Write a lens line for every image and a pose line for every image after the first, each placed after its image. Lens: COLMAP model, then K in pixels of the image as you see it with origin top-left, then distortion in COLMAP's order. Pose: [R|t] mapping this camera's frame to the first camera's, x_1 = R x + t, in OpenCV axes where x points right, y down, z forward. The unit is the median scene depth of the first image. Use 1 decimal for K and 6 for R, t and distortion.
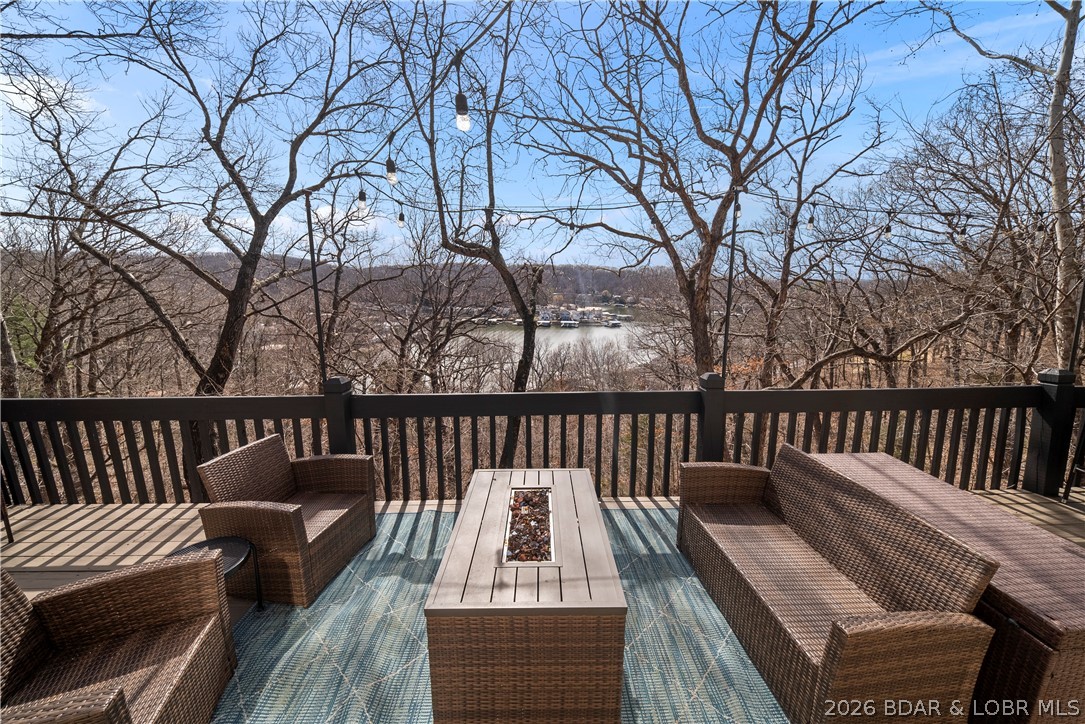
lens RADIAL K [[375.8, 0, 542.5], [0, 375.8, 362.0], [0, 0, 1]] dist [0.000496, -0.000093]
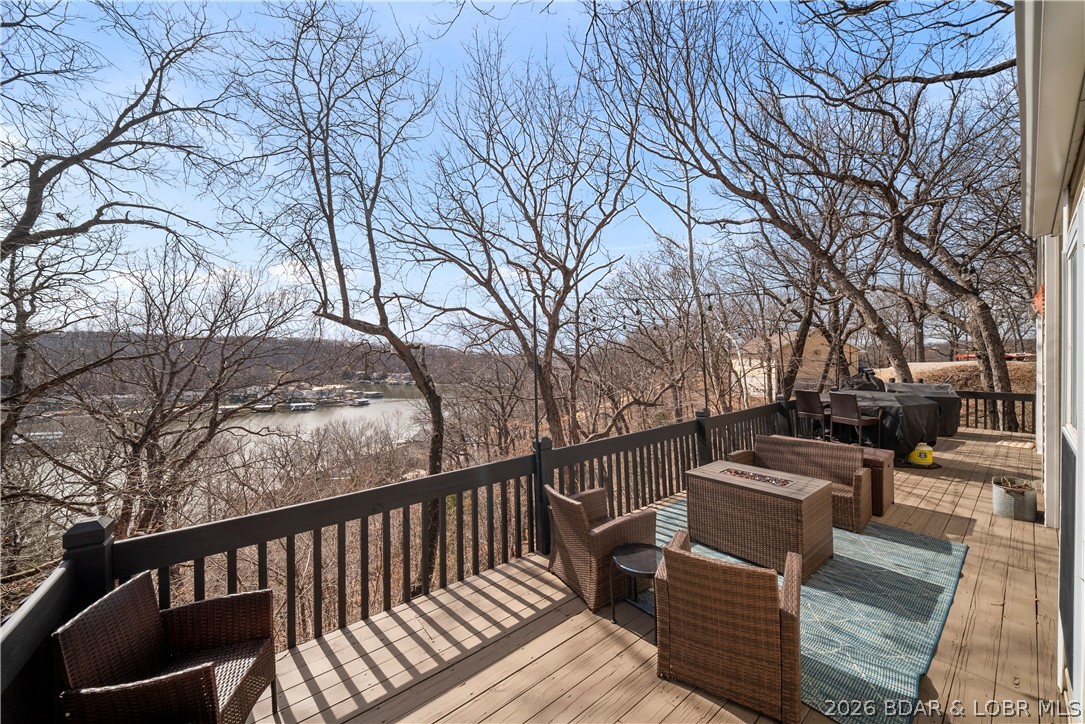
lens RADIAL K [[375.8, 0, 542.5], [0, 375.8, 362.0], [0, 0, 1]] dist [0.000496, -0.000093]
pose [[0.808554, -0.013553, 0.588266, -0.324588], [0.131093, 0.978757, -0.157634, -0.000794], [-0.573633, 0.204573, 0.793155, -0.003975]]
